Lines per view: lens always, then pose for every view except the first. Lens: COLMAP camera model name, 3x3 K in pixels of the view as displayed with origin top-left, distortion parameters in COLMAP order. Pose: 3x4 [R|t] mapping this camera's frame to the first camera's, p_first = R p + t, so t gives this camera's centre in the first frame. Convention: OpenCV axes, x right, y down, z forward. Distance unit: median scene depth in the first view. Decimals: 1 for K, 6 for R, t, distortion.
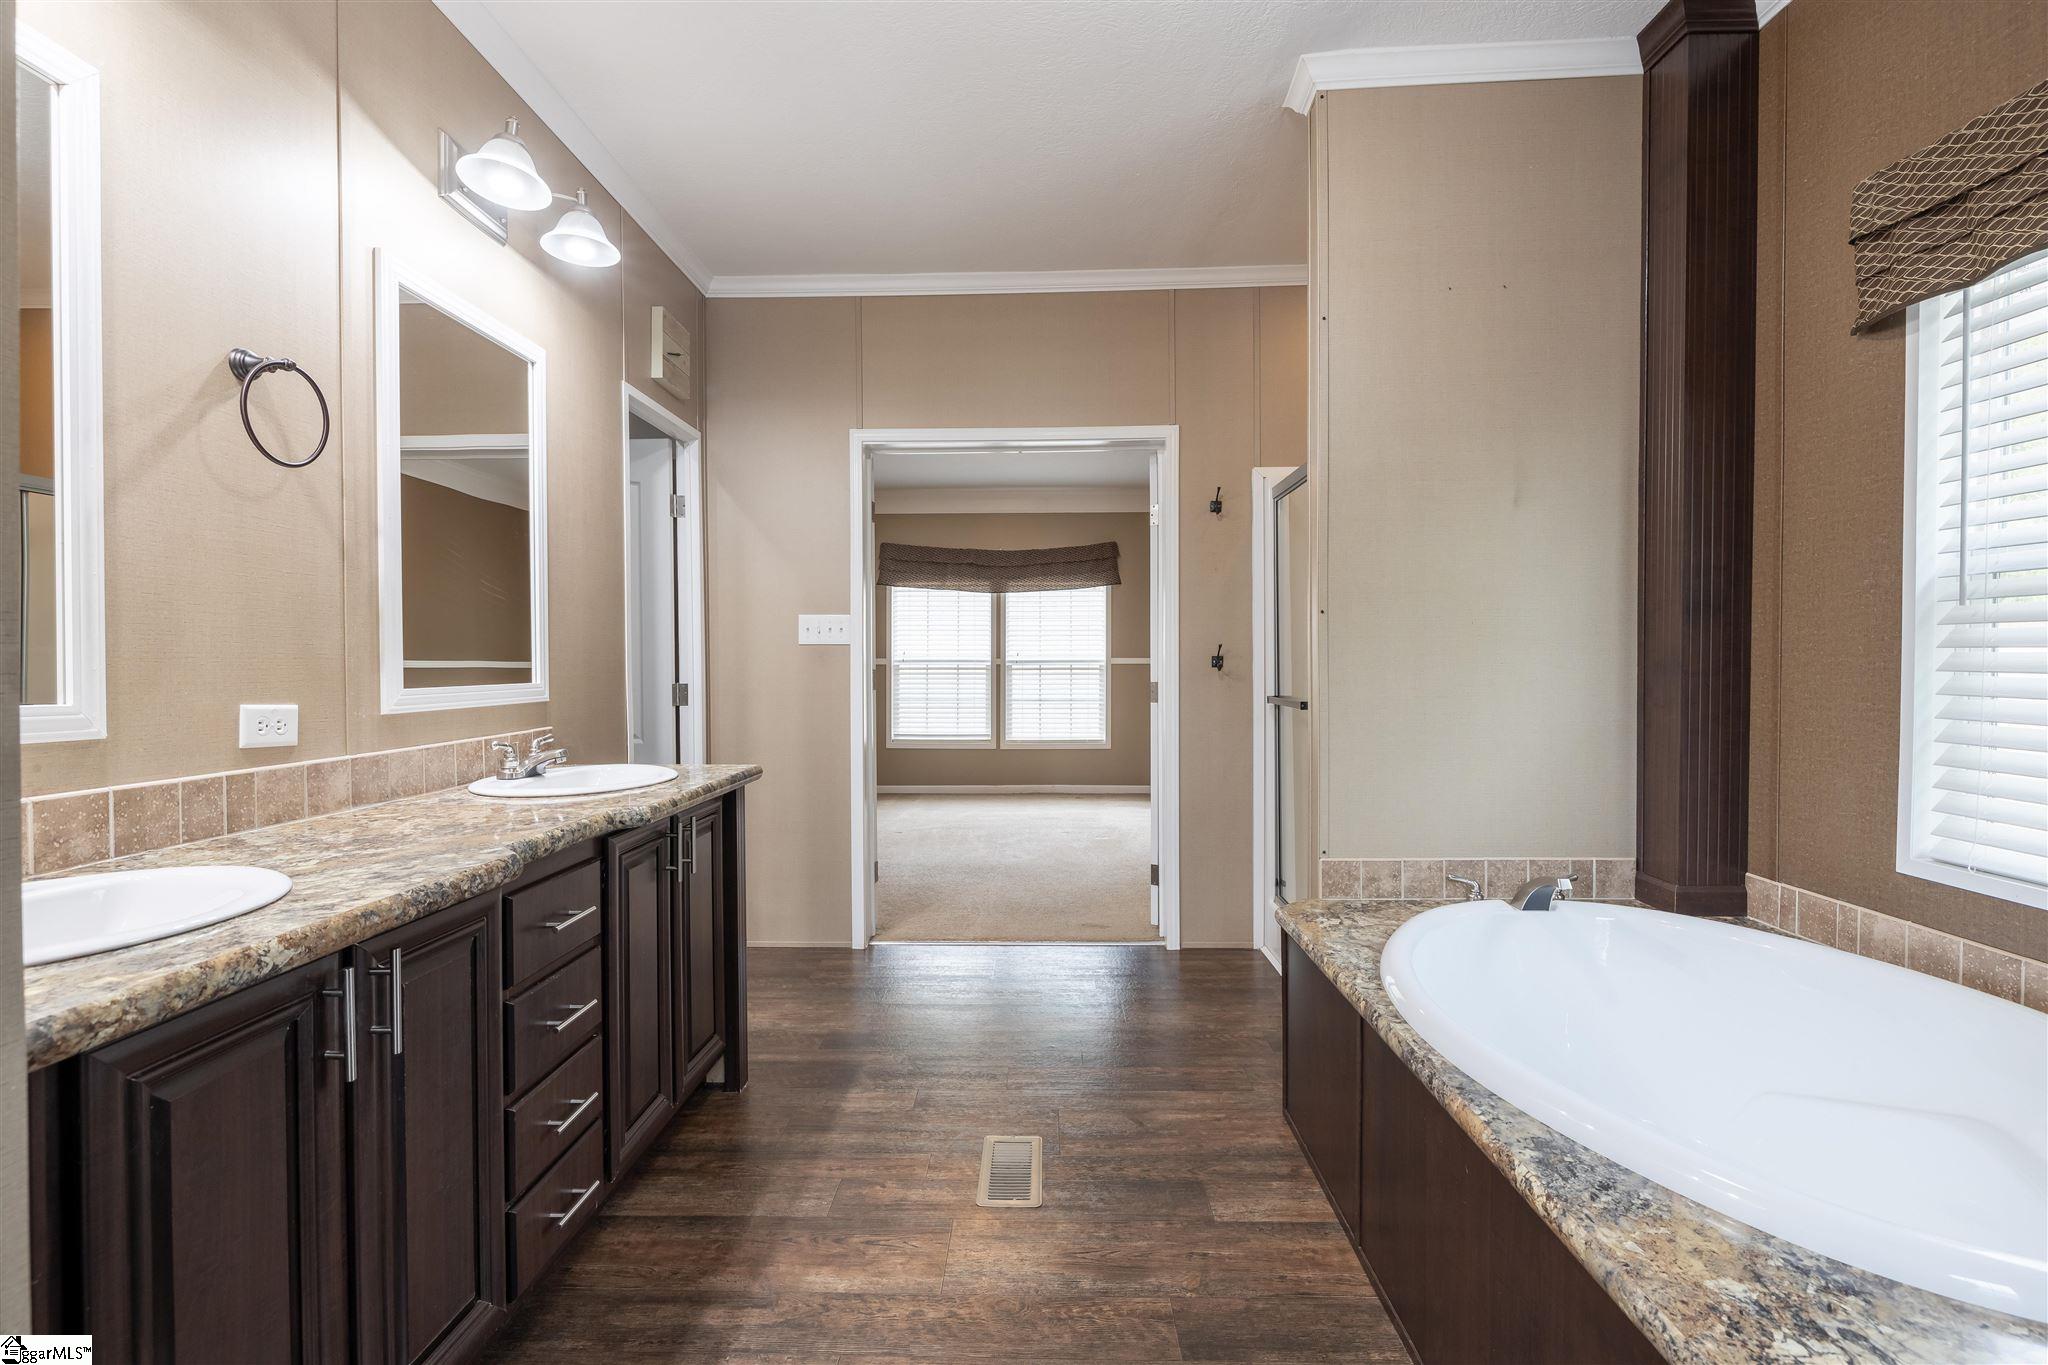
lens RADIAL K [[912.9, 0, 1020.3], [0, 912.9, 675.1], [0, 0, 1]] dist [-0.007690, 0.000692]
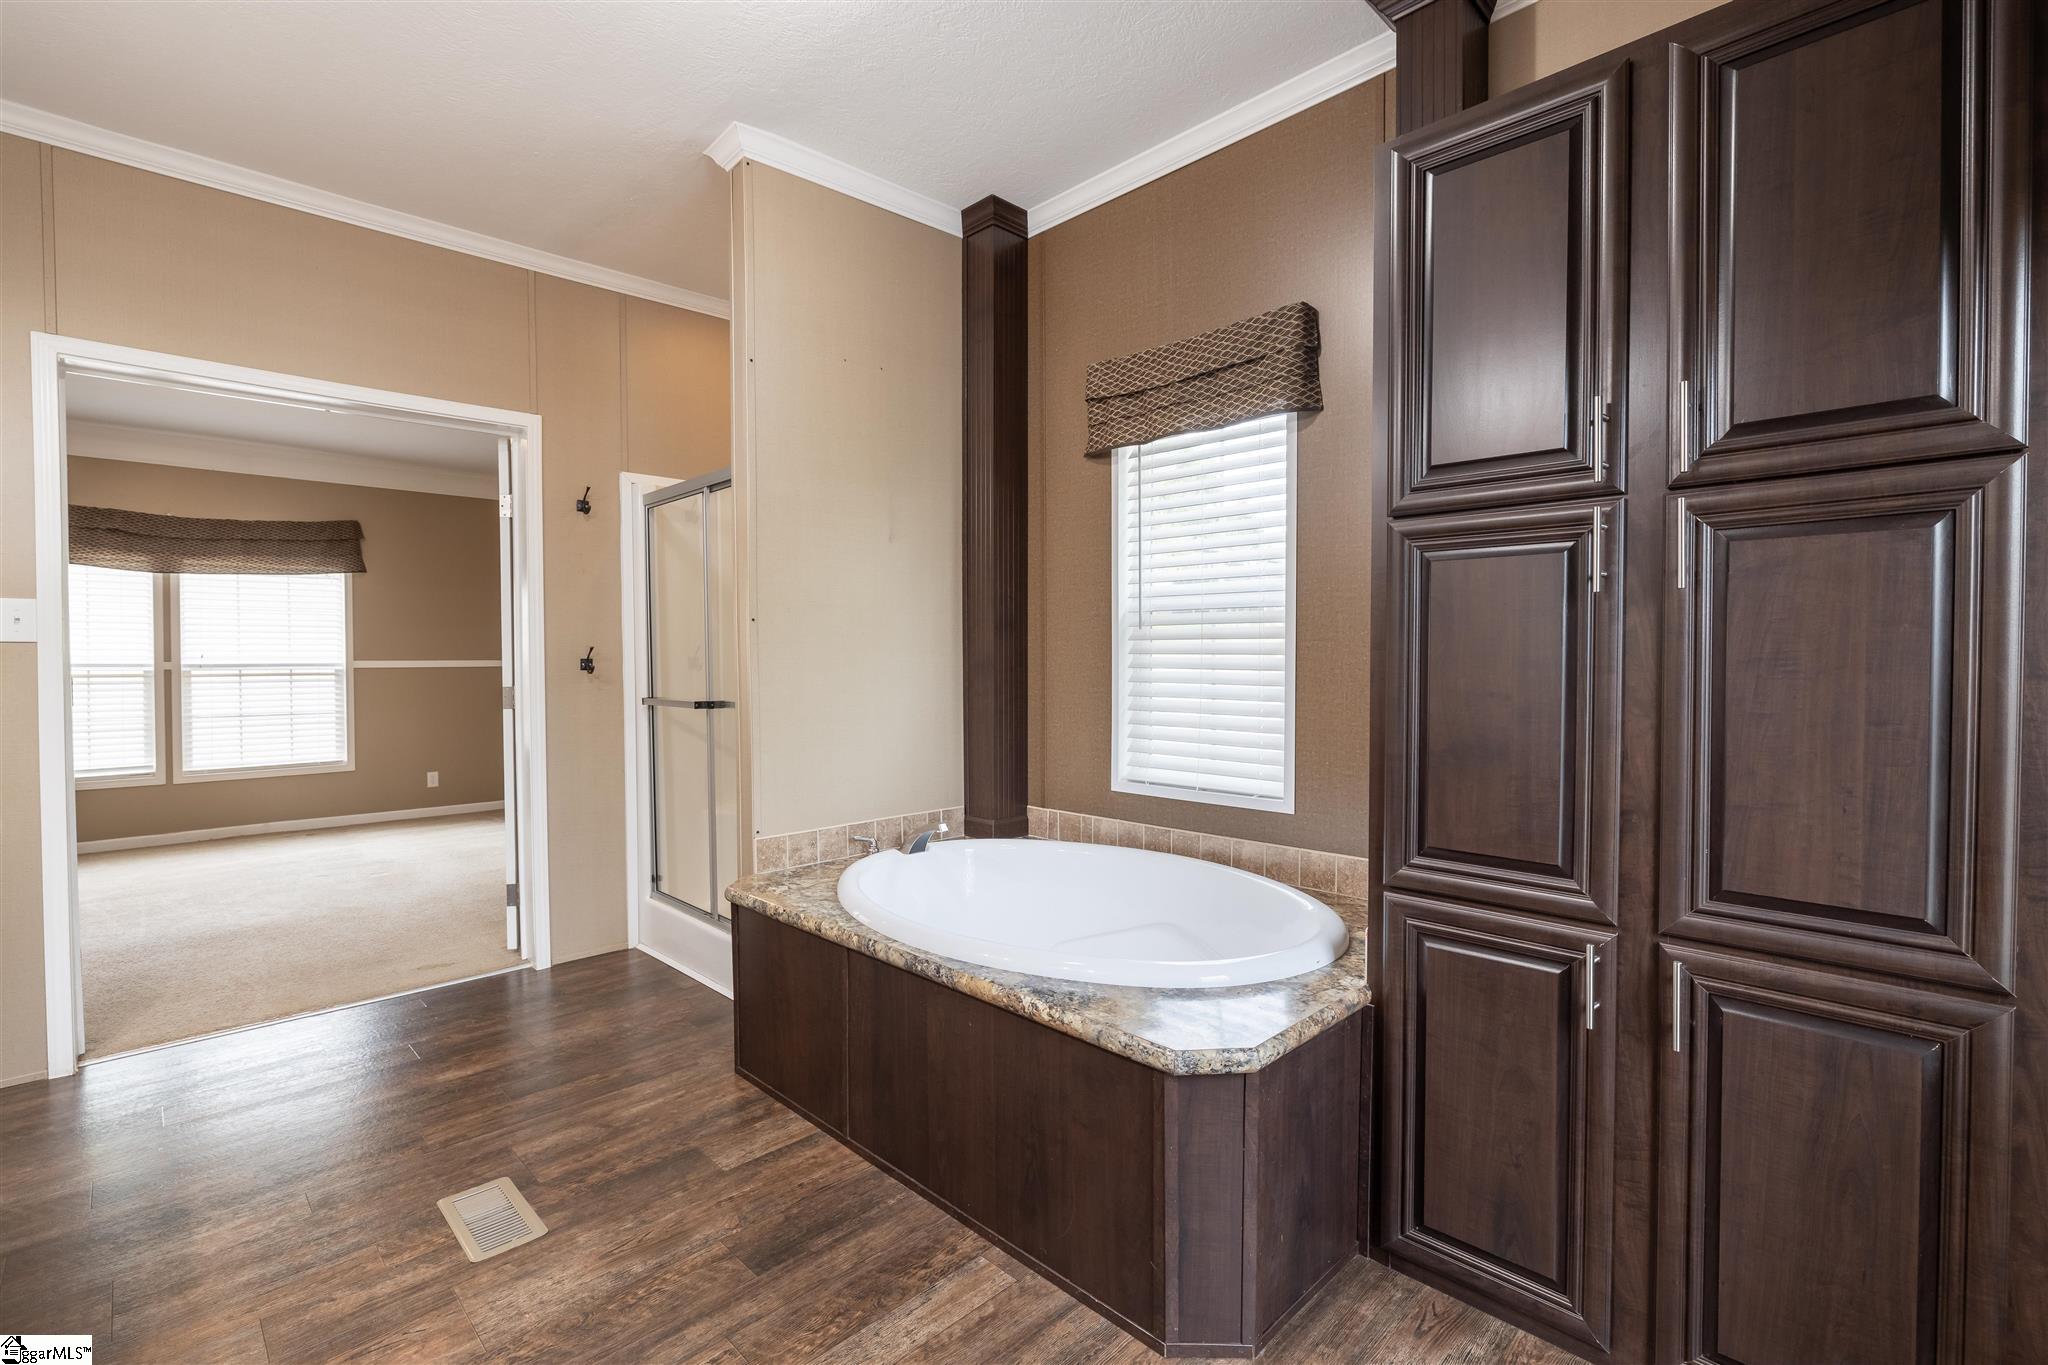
lens RADIAL K [[912.9, 0, 1020.3], [0, 912.9, 675.1], [0, 0, 1]] dist [-0.007690, 0.000692]
pose [[0.694587, -0.013059, 0.719290, -0.280855], [0.014646, 0.999885, 0.004011, -0.000779], [-0.719260, 0.007749, 0.694698, -0.025599]]
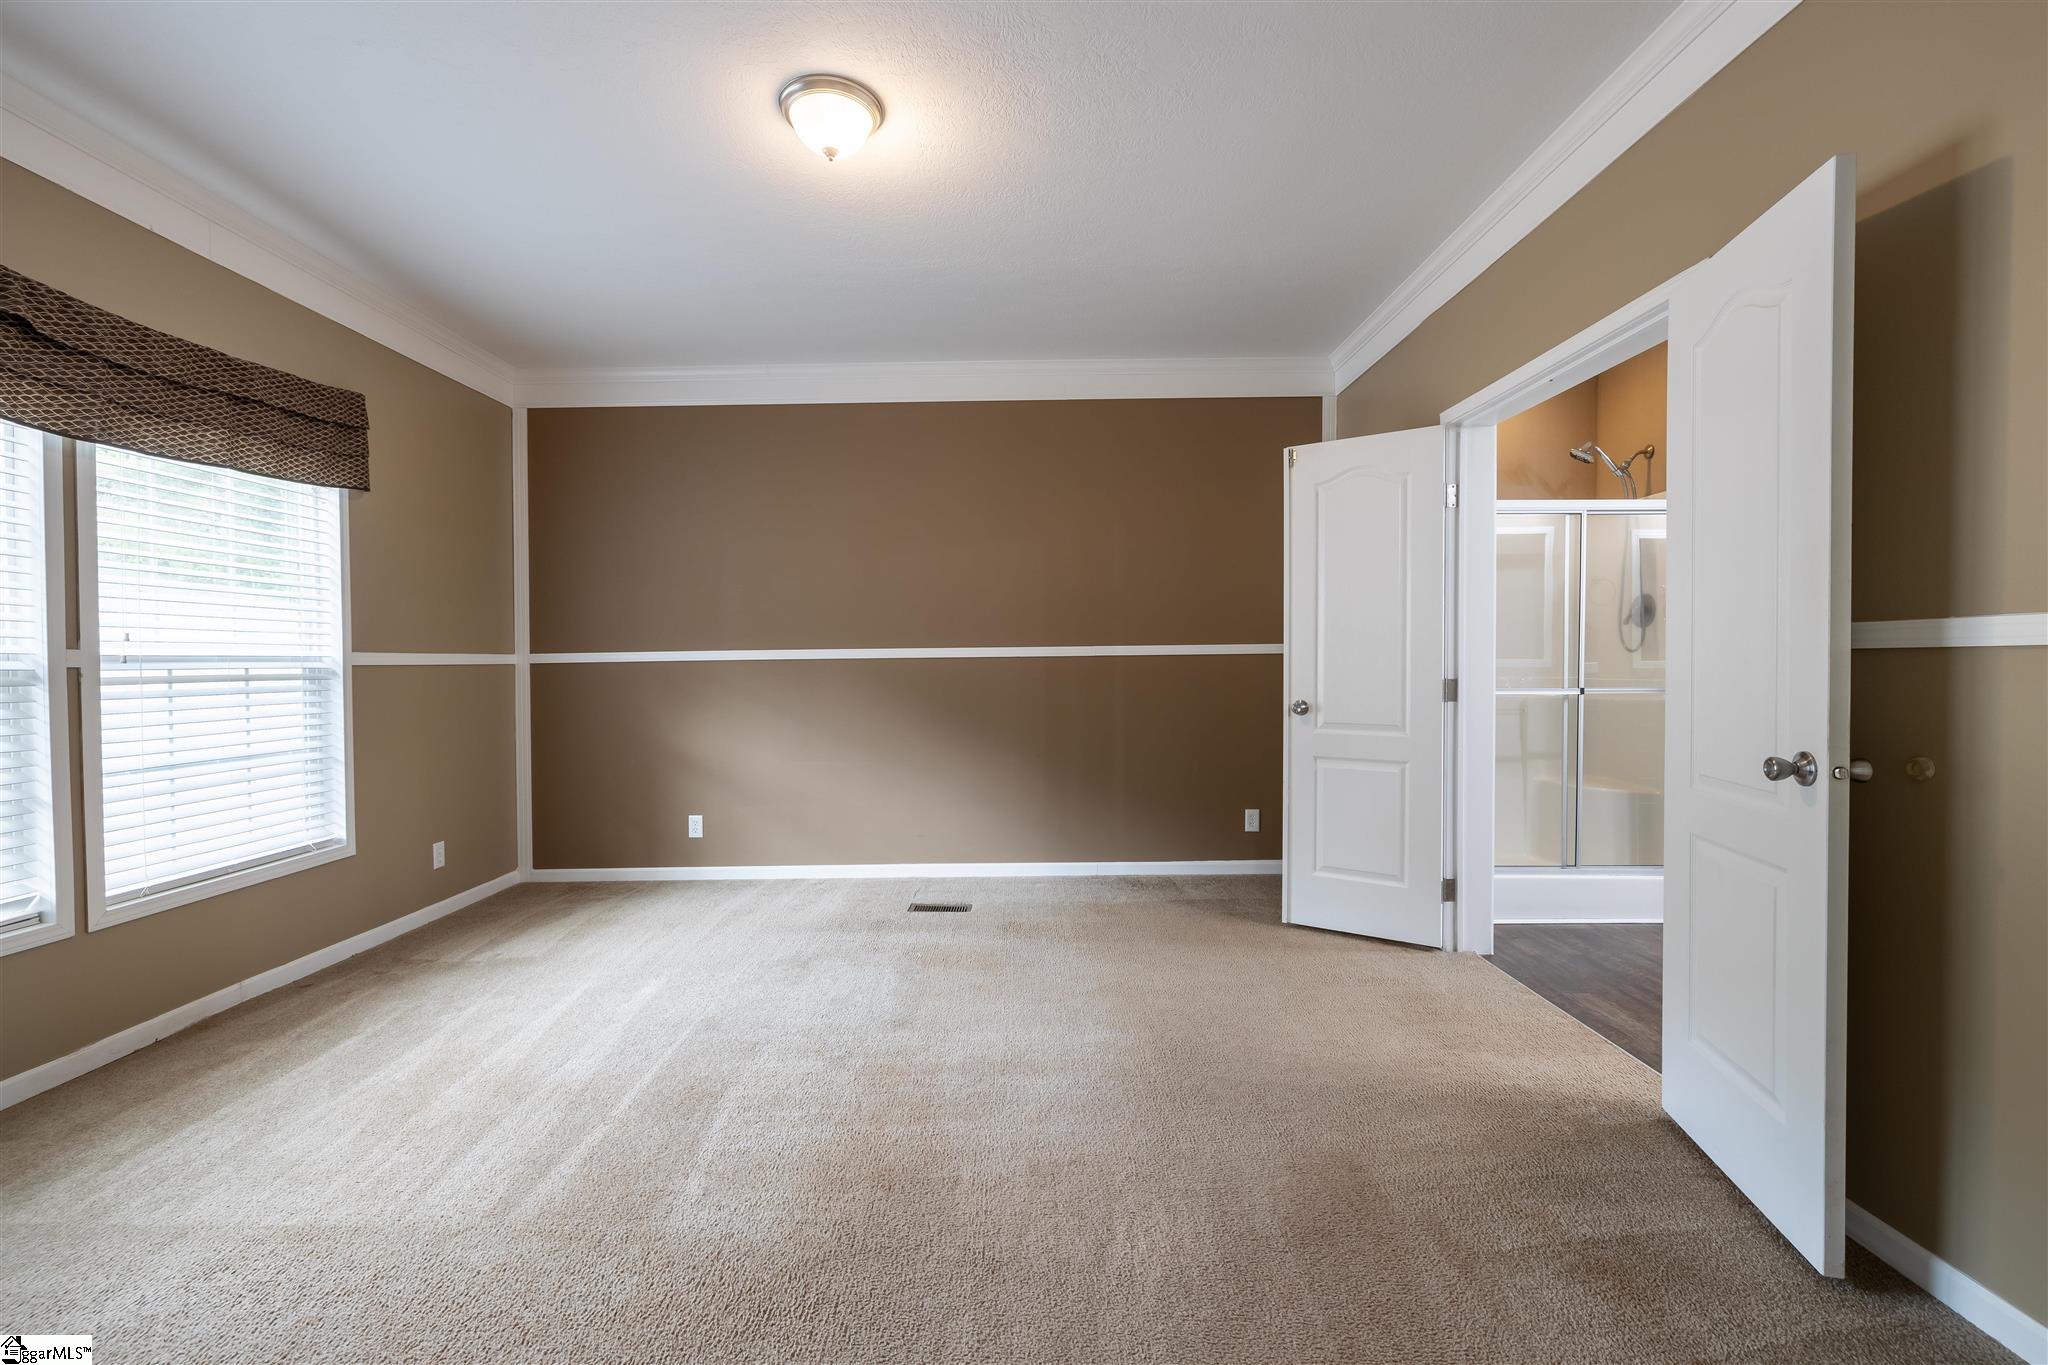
lens RADIAL K [[863.5, 0, 1026.8], [0, 863.5, 676.7], [0, 0, 1]] dist [-0.000986, 0.000262]
pose [[-0.029160, -0.013325, 0.999486, -1.281697], [0.022280, 0.999654, 0.013977, -0.020935], [-0.999326, 0.022676, -0.028853, 2.607585]]
